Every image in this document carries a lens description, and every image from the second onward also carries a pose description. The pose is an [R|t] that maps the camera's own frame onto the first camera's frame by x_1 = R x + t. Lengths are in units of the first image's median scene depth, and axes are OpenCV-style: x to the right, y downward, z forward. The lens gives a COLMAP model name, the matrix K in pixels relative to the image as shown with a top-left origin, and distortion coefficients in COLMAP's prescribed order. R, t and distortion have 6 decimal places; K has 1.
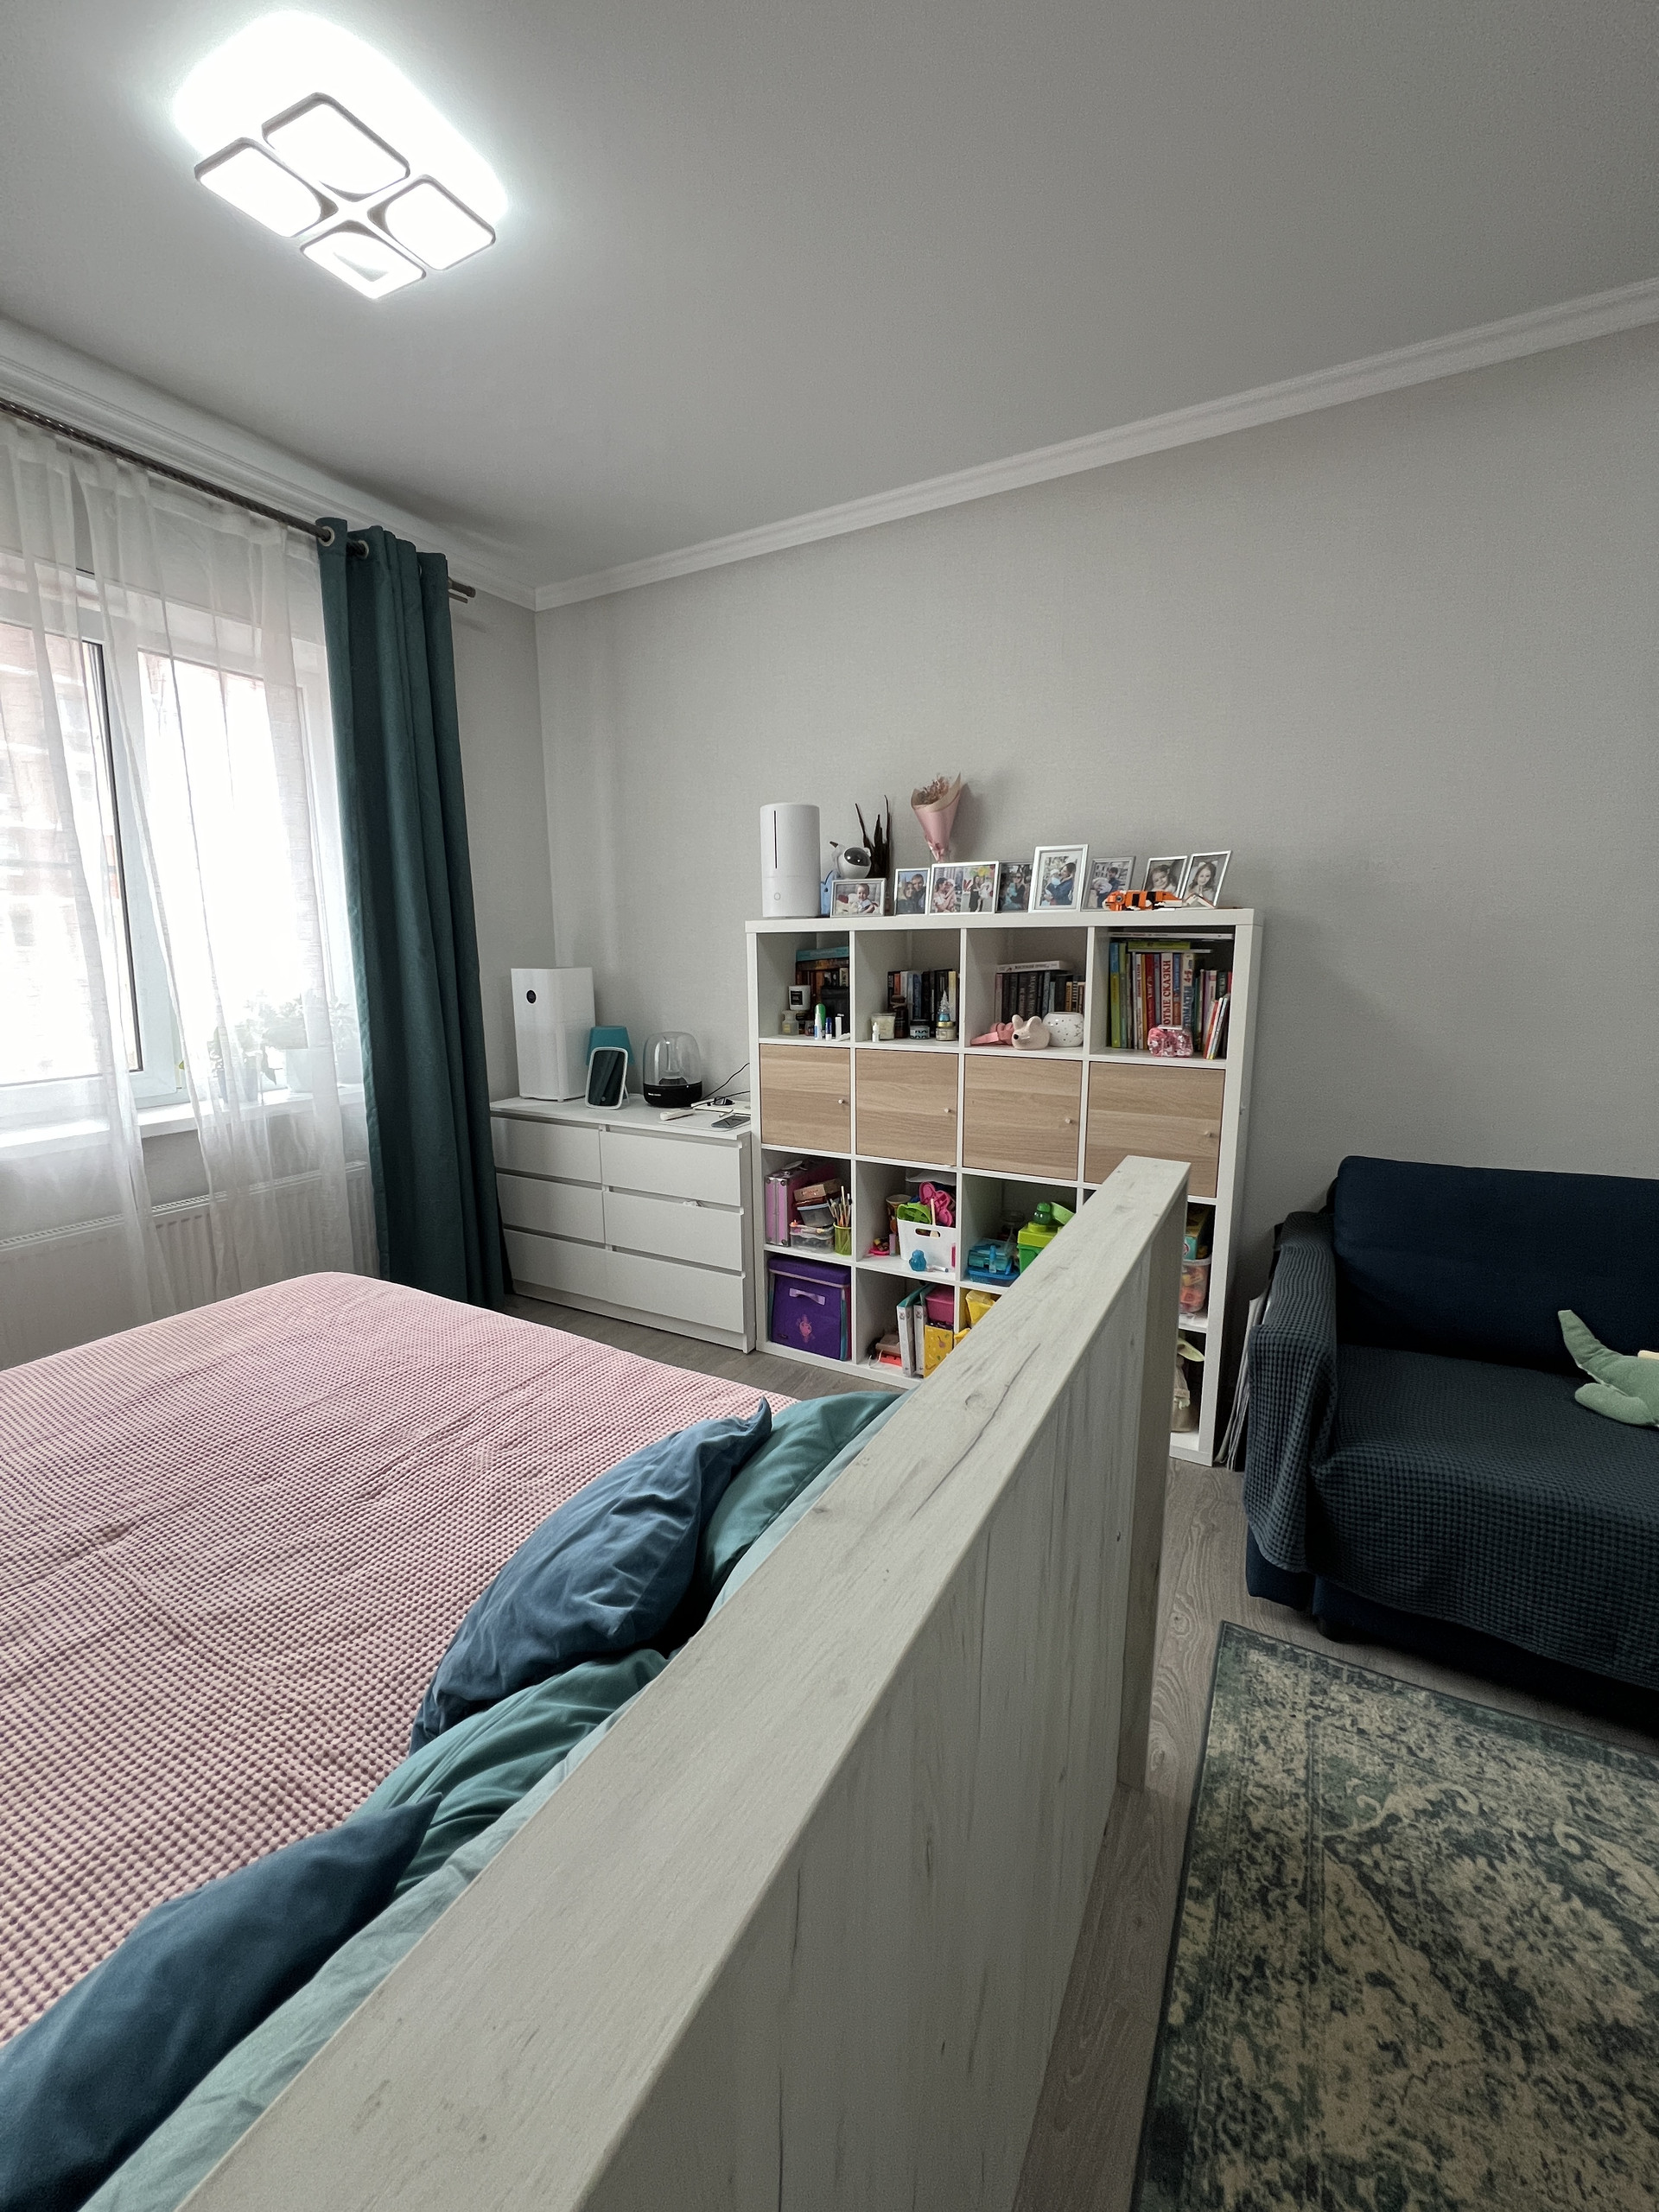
lens RADIAL K [[884.1, 0, 835.6], [0, 884.1, 1100.3], [0, 0, 1]] dist [-0.001656, 0.000525]
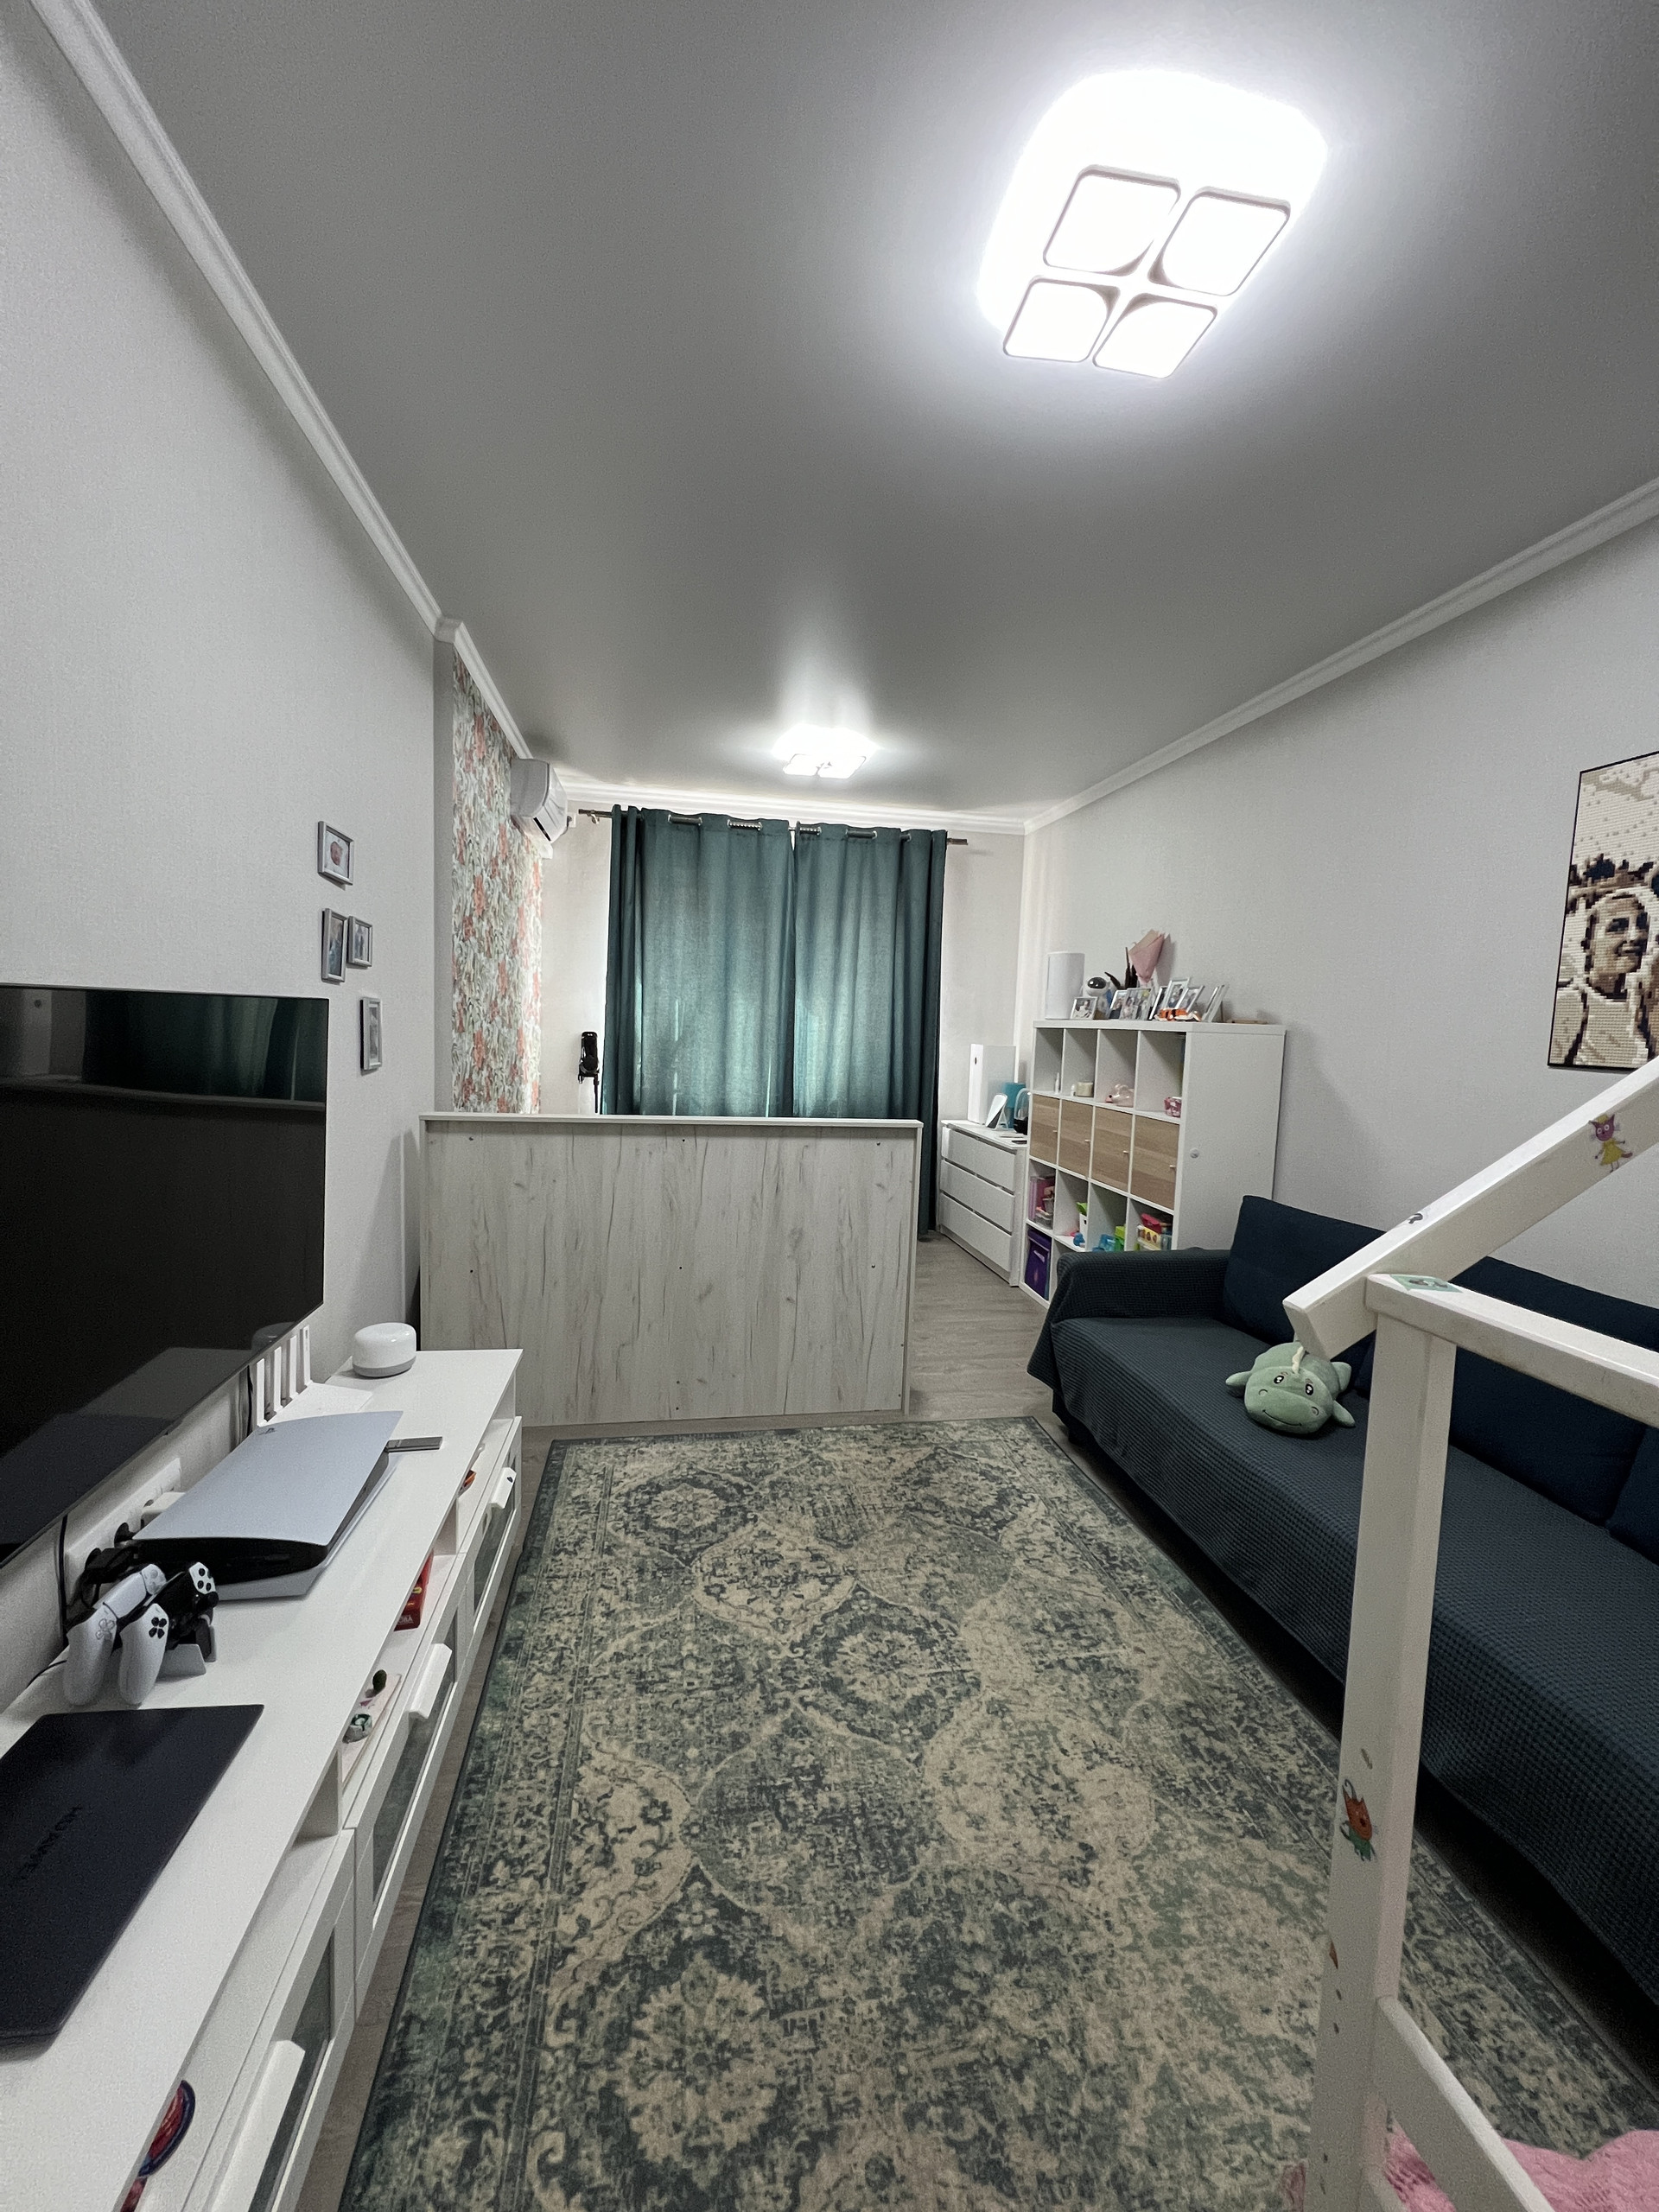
lens RADIAL K [[884.1, 0, 829.0], [0, 884.1, 1099.9], [0, 0, 1]] dist [-0.001656, 0.000525]
pose [[0.630563, 0.096095, -0.770167, 0.988995], [-0.173183, 0.984708, -0.018927, 0.045142], [0.756570, 0.145314, 0.637562, -0.353878]]
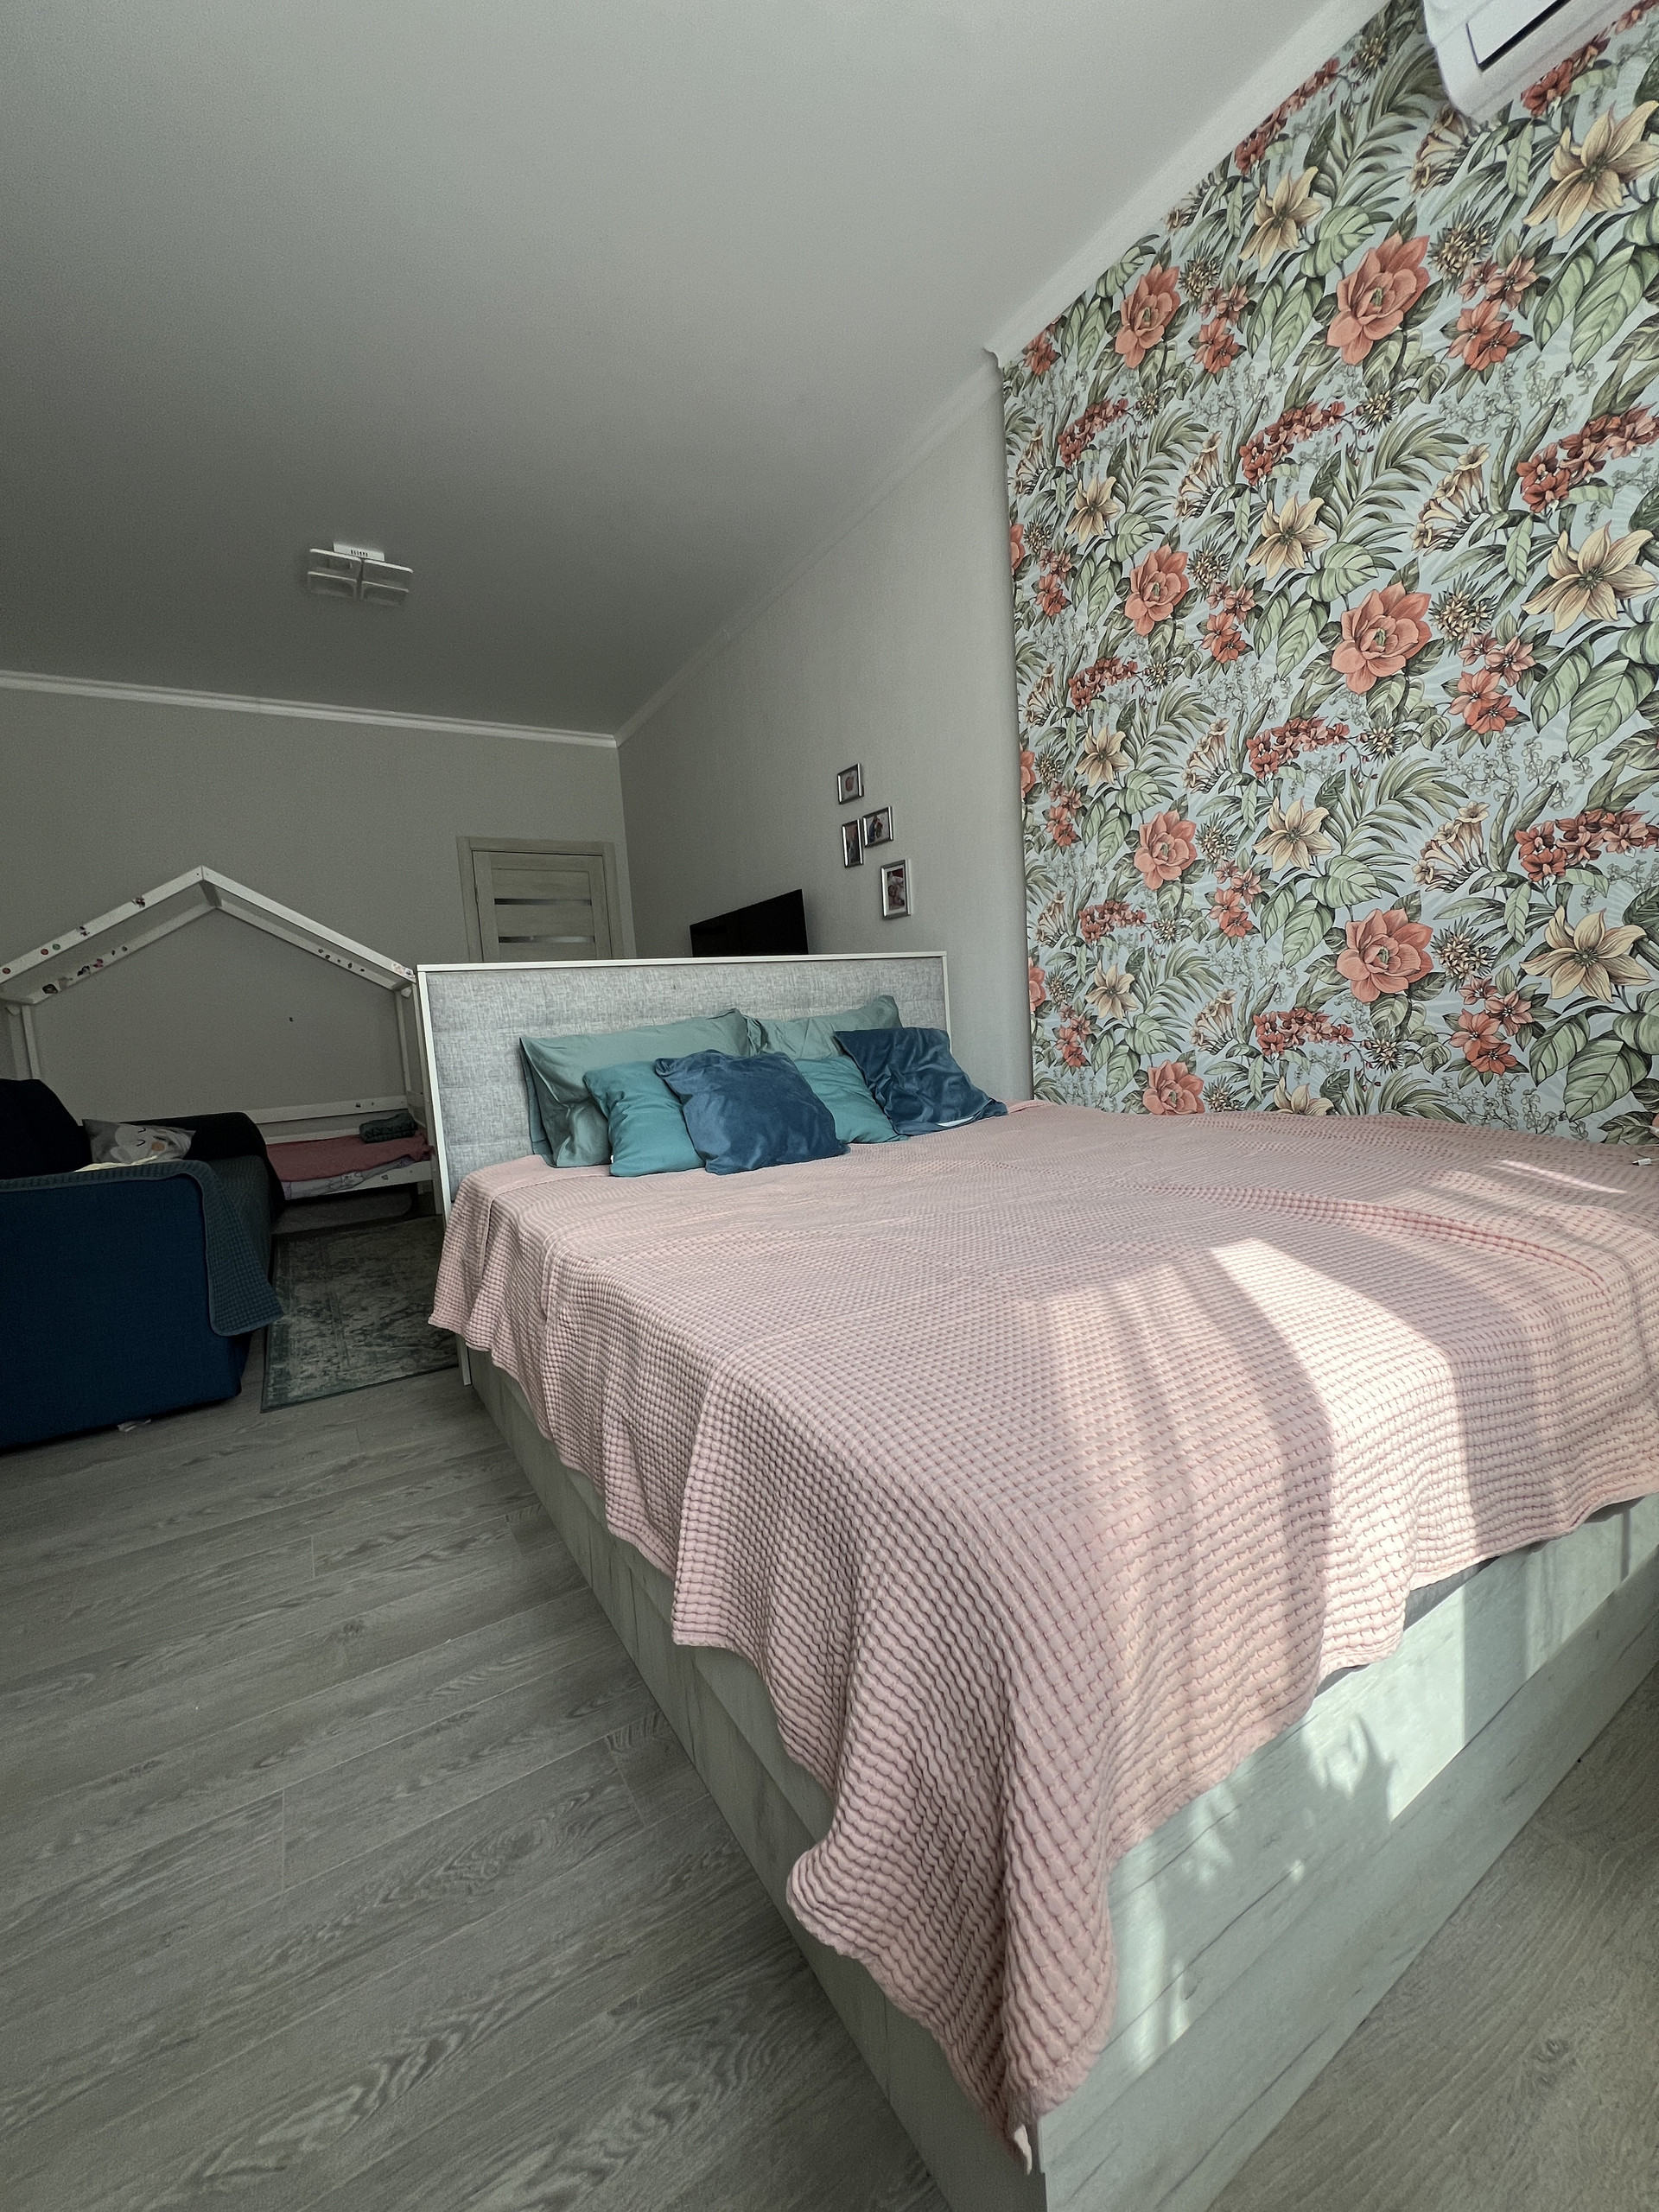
lens RADIAL K [[890.5, 0, 828.2], [0, 890.5, 1102.9], [0, 0, 1]] dist [-0.002785, -0.000096]
pose [[-0.866801, 0.015874, 0.498401, -0.553235], [0.155247, 0.958410, 0.239476, 0.013753], [-0.473872, 0.284953, -0.833215, 1.012328]]
